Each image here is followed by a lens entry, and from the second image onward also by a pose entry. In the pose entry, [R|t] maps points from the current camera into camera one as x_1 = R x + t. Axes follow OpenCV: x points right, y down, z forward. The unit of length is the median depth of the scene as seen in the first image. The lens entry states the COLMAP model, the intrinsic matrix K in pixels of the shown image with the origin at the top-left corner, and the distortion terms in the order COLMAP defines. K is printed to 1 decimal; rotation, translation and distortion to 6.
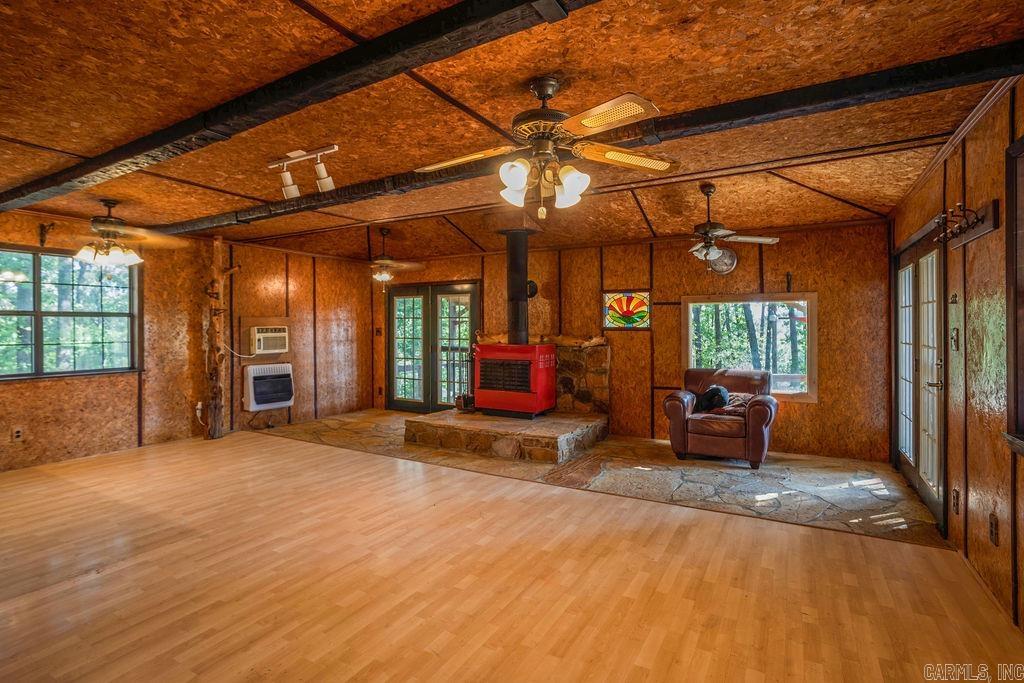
lens RADIAL K [[505.4, 0, 506.5], [0, 505.4, 319.6], [0, 0, 1]] dist [-0.060465, 0.027696]
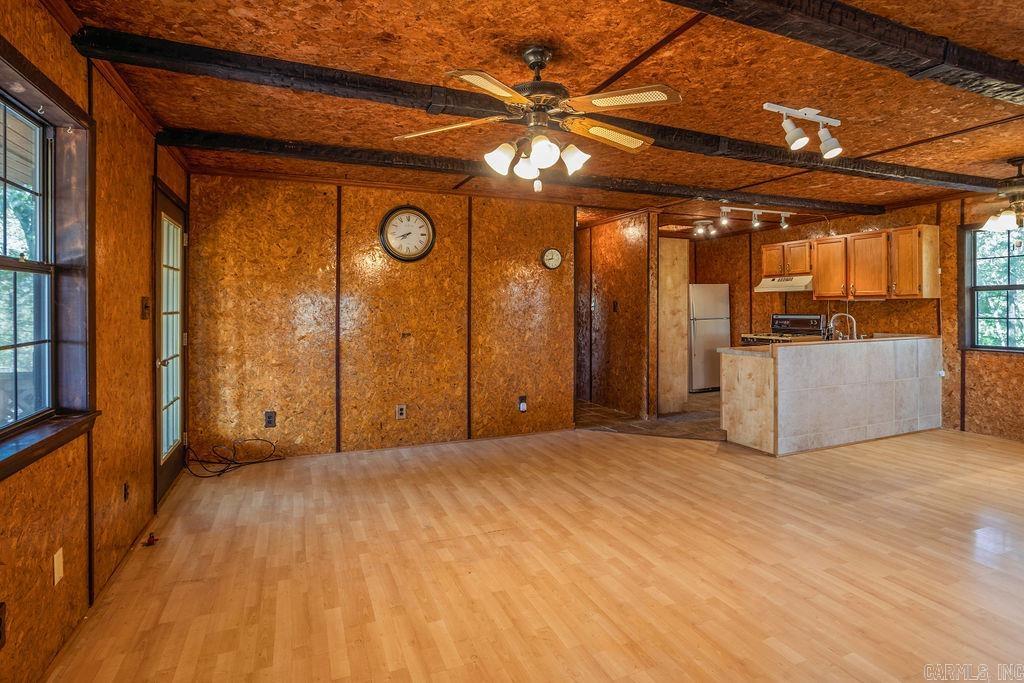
lens RADIAL K [[516.3, 0, 508.7], [0, 516.3, 301.7], [0, 0, 1]] dist [-0.059629, 0.030405]
pose [[-0.607490, -0.001047, -0.794326, 0.332604], [0.016067, 0.999778, -0.013606, 0.010663], [0.794164, -0.021028, -0.607339, 0.573363]]
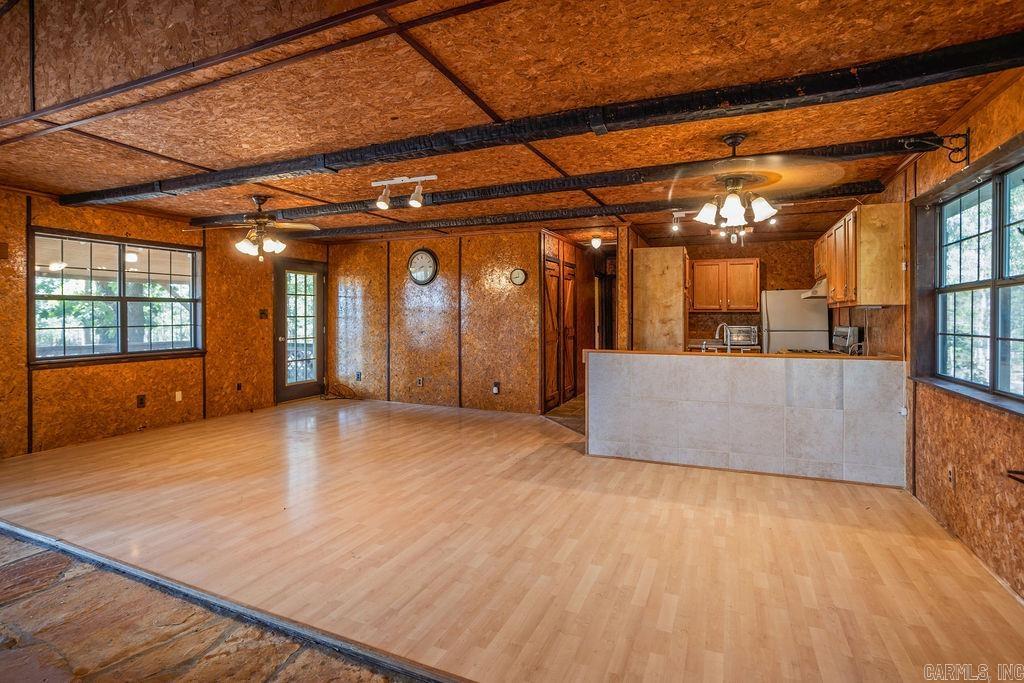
lens RADIAL K [[512.6, 0, 509.8], [0, 512.6, 313.2], [0, 0, 1]] dist [-0.049887, 0.026726]
pose [[-0.993978, 0.001940, -0.109560, -0.273779], [0.003838, 0.999846, -0.017119, 0.024172], [0.109510, -0.017437, -0.993833, 1.198698]]
